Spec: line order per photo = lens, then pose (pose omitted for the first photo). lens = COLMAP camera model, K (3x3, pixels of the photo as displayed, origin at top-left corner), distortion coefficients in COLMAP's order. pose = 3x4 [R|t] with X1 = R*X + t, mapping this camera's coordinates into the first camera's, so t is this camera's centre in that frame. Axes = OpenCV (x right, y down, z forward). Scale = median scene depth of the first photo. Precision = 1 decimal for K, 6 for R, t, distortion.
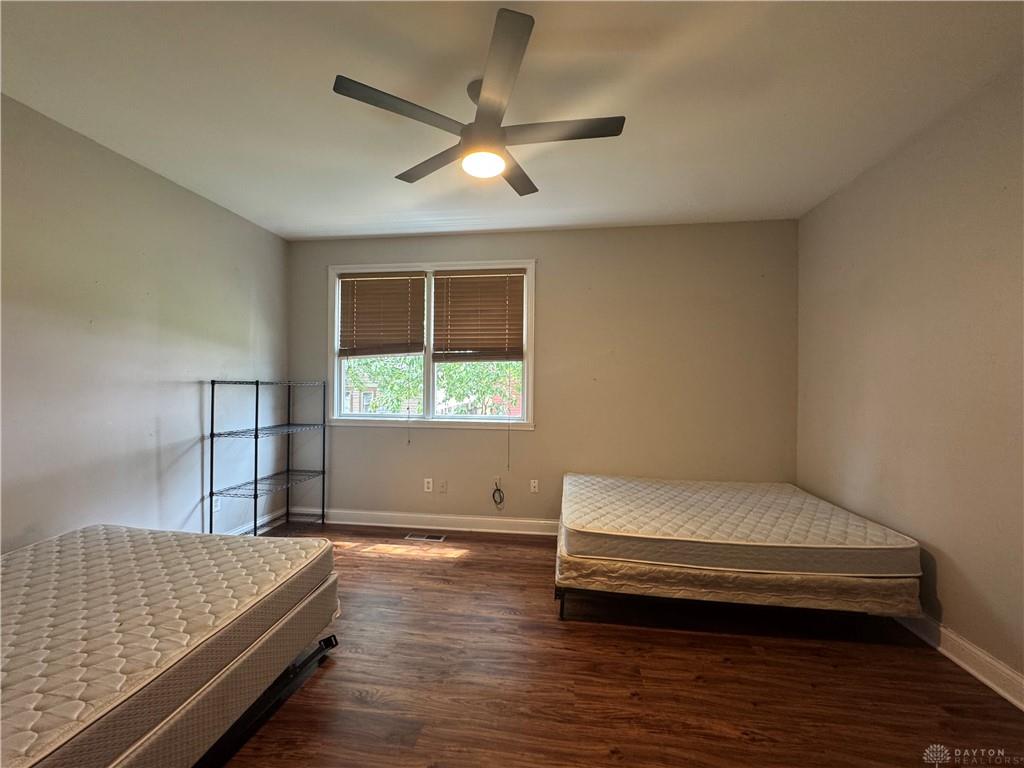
lens RADIAL K [[407.5, 0, 510.7], [0, 407.5, 385.4], [0, 0, 1]] dist [-0.001617, -0.000156]
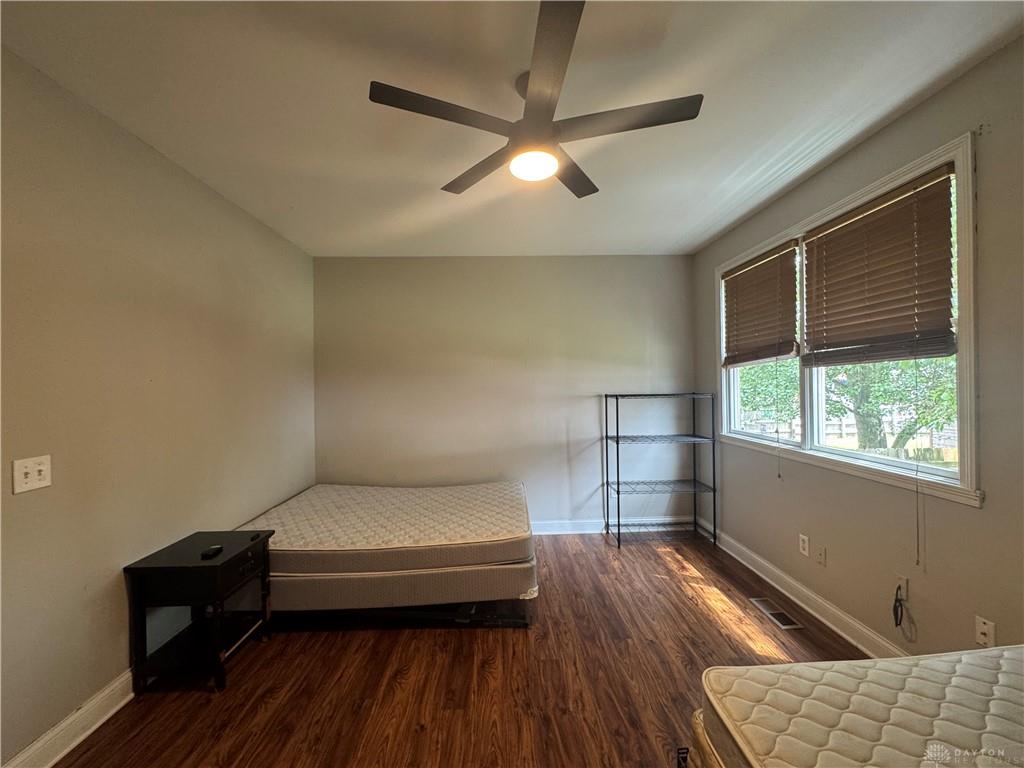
lens RADIAL K [[407.5, 0, 510.7], [0, 407.5, 385.4], [0, 0, 1]] dist [-0.001617, -0.000156]
pose [[0.169229, -0.008724, -0.985538, 0.406425], [0.019691, 0.999791, -0.005469, -0.033074], [0.985380, -0.018481, 0.169366, 0.403934]]
